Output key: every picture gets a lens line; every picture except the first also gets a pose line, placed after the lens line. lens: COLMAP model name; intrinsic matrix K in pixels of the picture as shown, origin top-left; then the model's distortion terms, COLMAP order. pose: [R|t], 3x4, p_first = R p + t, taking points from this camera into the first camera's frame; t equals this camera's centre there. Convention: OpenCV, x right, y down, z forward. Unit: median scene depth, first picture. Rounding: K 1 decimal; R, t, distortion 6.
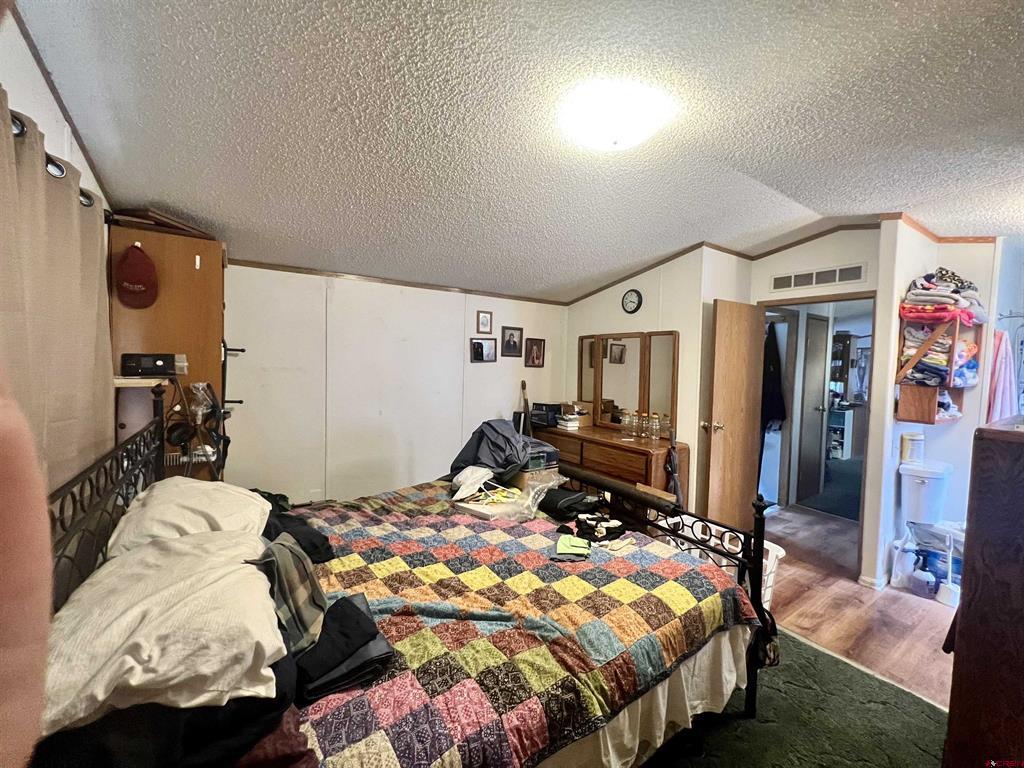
lens RADIAL K [[408.5, 0, 514.2], [0, 408.5, 379.9], [0, 0, 1]] dist [-0.002562, 0.000011]
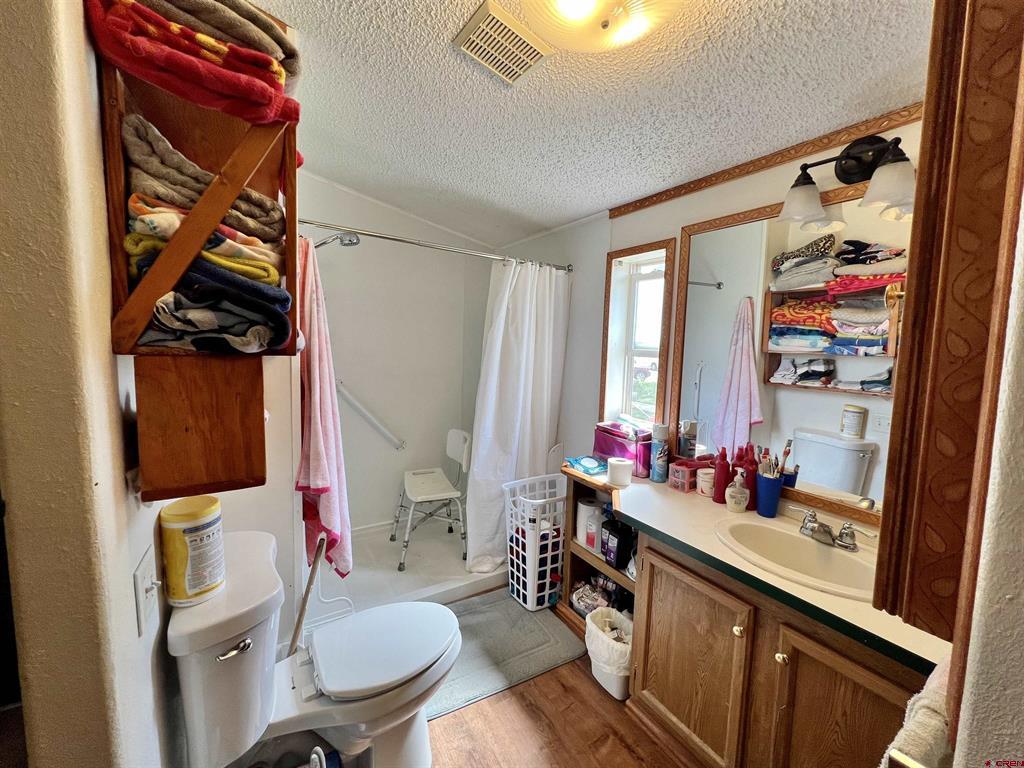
lens RADIAL K [[410.5, 0, 507.7], [0, 410.5, 378.5], [0, 0, 1]] dist [0.002017, 0.000368]
pose [[0.057978, -0.113077, 0.991893, 0.745623], [0.026551, 0.993388, 0.111695, 0.004275], [-0.997965, 0.019860, 0.060596, 0.796141]]
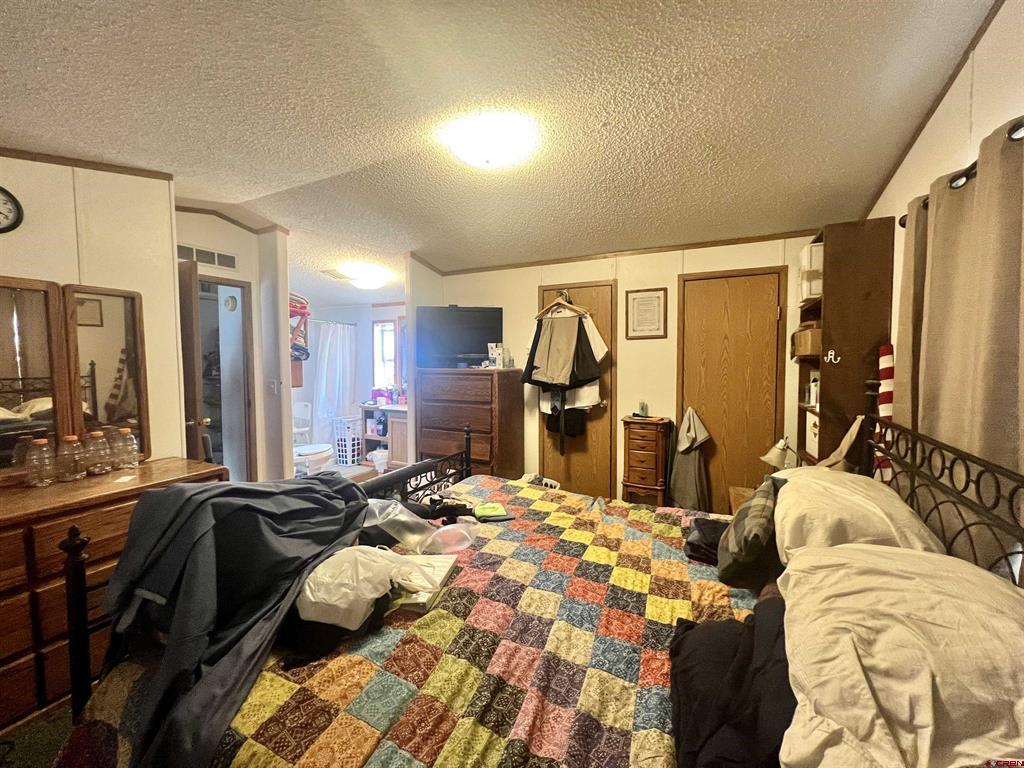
lens RADIAL K [[408.5, 0, 510.1], [0, 408.5, 380.1], [0, 0, 1]] dist [-0.002562, 0.000011]
pose [[-0.473833, -0.073224, 0.877565, -0.584492], [0.034437, 0.994234, 0.101553, -0.036594], [-0.879941, 0.078340, -0.468579, 1.020823]]
